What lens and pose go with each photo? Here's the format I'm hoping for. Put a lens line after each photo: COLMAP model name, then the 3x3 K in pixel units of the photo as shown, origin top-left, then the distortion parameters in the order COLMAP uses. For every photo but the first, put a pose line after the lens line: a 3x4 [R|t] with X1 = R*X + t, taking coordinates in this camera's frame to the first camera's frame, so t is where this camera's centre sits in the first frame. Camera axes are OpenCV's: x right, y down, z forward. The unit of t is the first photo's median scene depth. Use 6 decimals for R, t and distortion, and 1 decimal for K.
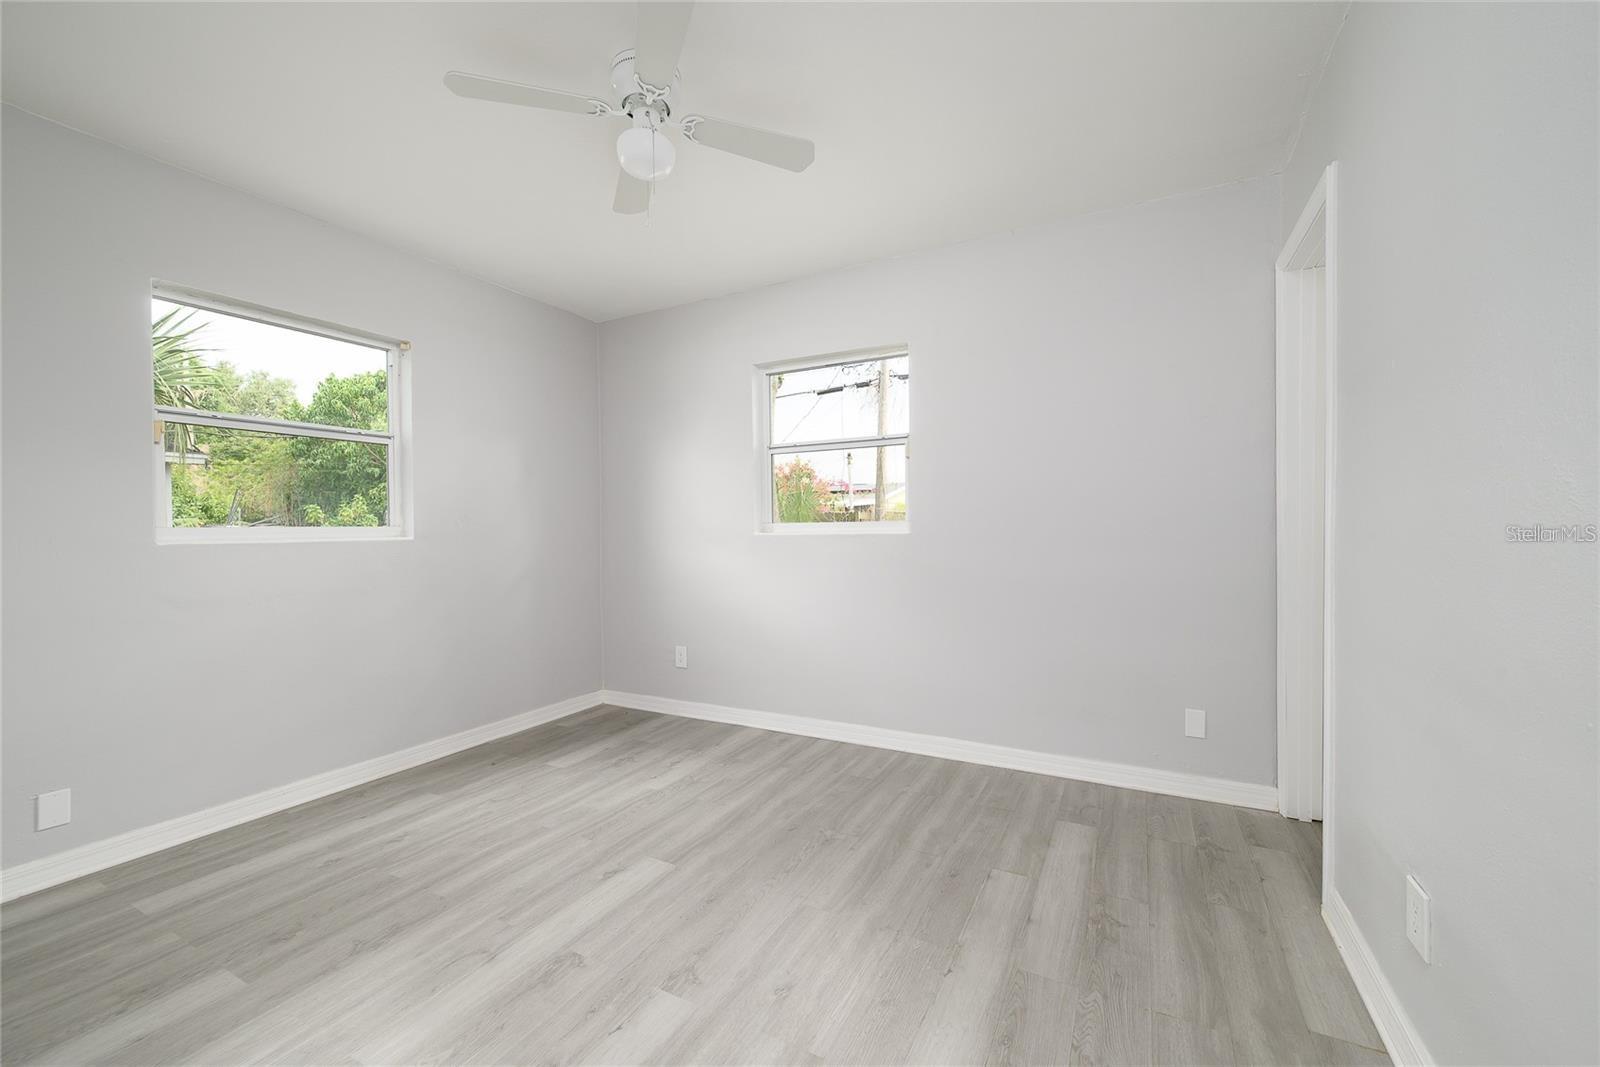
lens RADIAL K [[634.0, 0, 800.0], [0, 634.0, 533.5], [0, 0, 1]] dist [-0.000808, 0.000087]
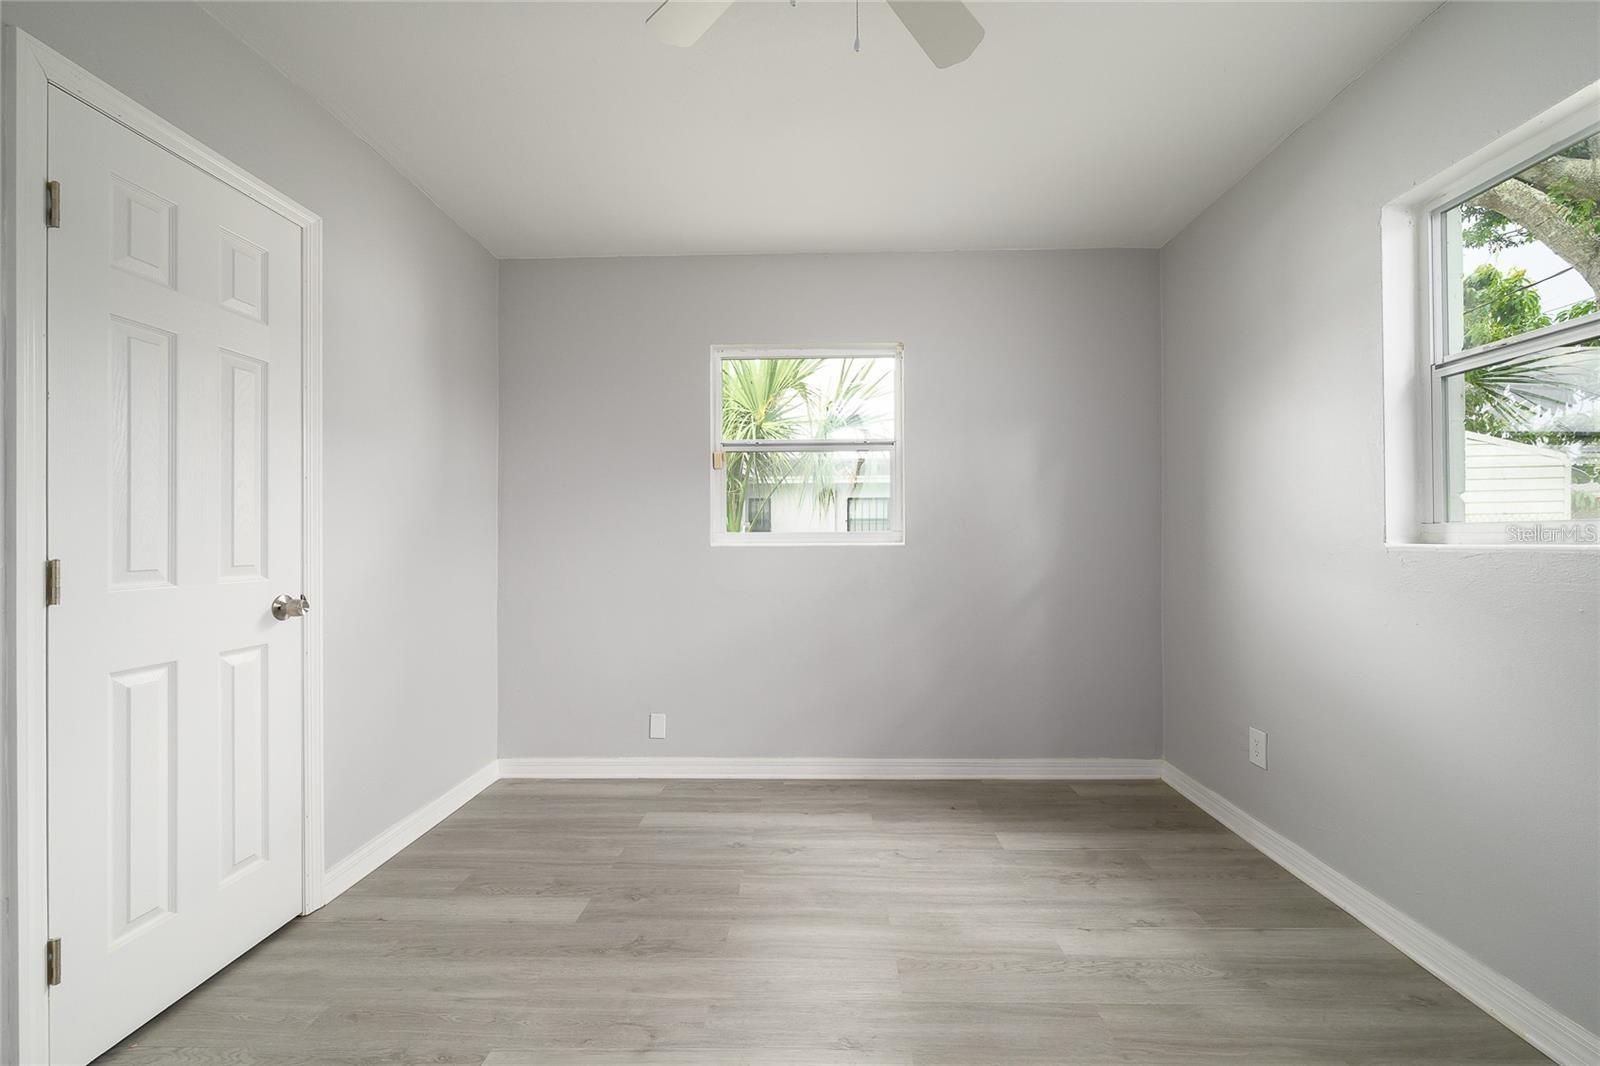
lens RADIAL K [[634.0, 0, 800.0], [0, 634.0, 533.0], [0, 0, 1]] dist [-0.000808, 0.000087]
pose [[0.460126, 0.001113, -0.887853, 0.198157], [-0.007859, 0.999965, -0.002820, -0.004792], [0.887819, 0.008275, 0.460118, 0.457461]]
